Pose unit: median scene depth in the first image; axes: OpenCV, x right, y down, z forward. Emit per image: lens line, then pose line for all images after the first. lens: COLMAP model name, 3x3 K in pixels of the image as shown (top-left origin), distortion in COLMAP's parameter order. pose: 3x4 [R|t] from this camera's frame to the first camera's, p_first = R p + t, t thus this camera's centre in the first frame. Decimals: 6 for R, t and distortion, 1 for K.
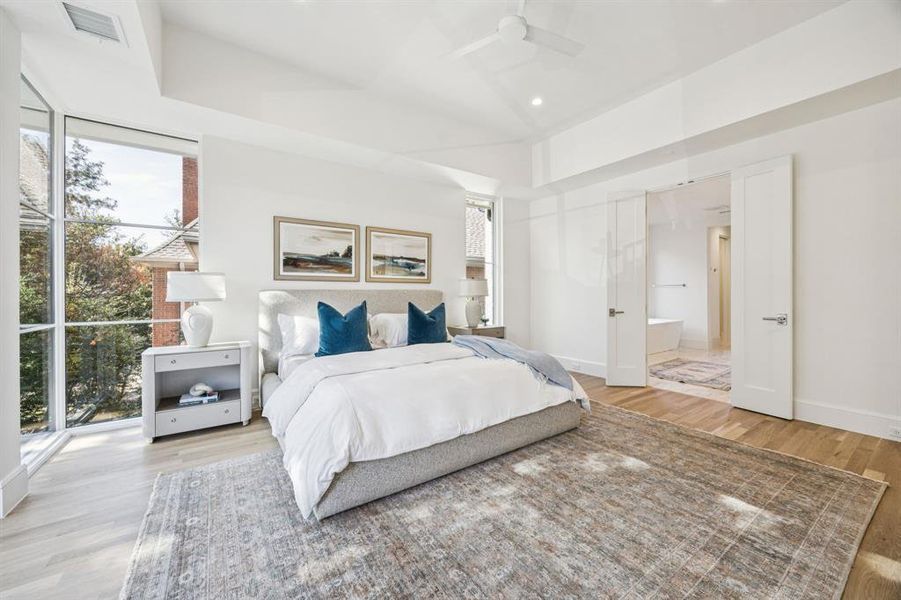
lens RADIAL K [[344.0, 0, 448.4], [0, 344.0, 297.9], [0, 0, 1]] dist [-0.001415, -0.000018]
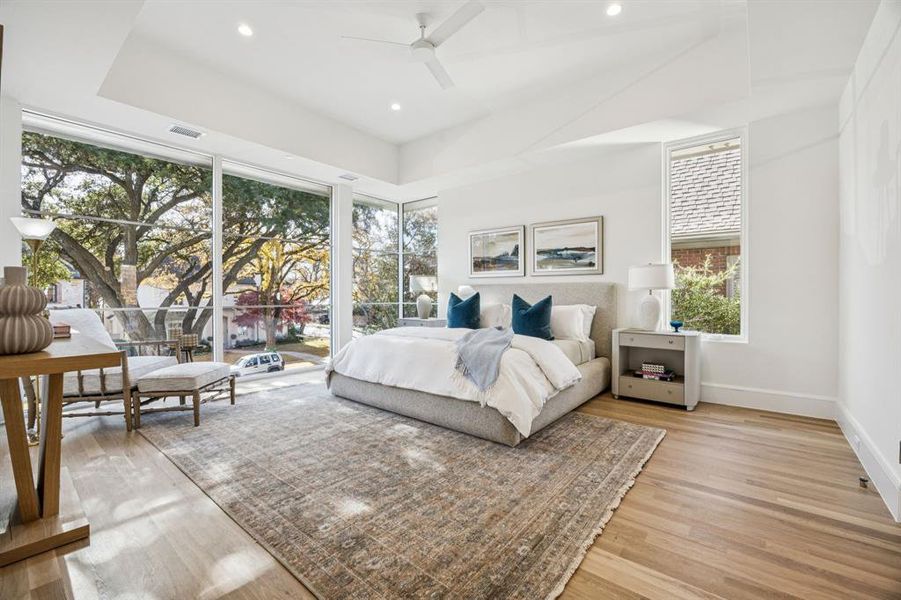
lens RADIAL K [[379.6, 0, 450.4], [0, 379.6, 299.7], [0, 0, 1]] dist [-0.016626, -0.000047]
pose [[0.282494, 0.016690, -0.959124, 0.927763], [-0.014264, 0.999811, 0.013197, 0.016616], [0.959163, 0.009953, 0.282679, 0.475784]]
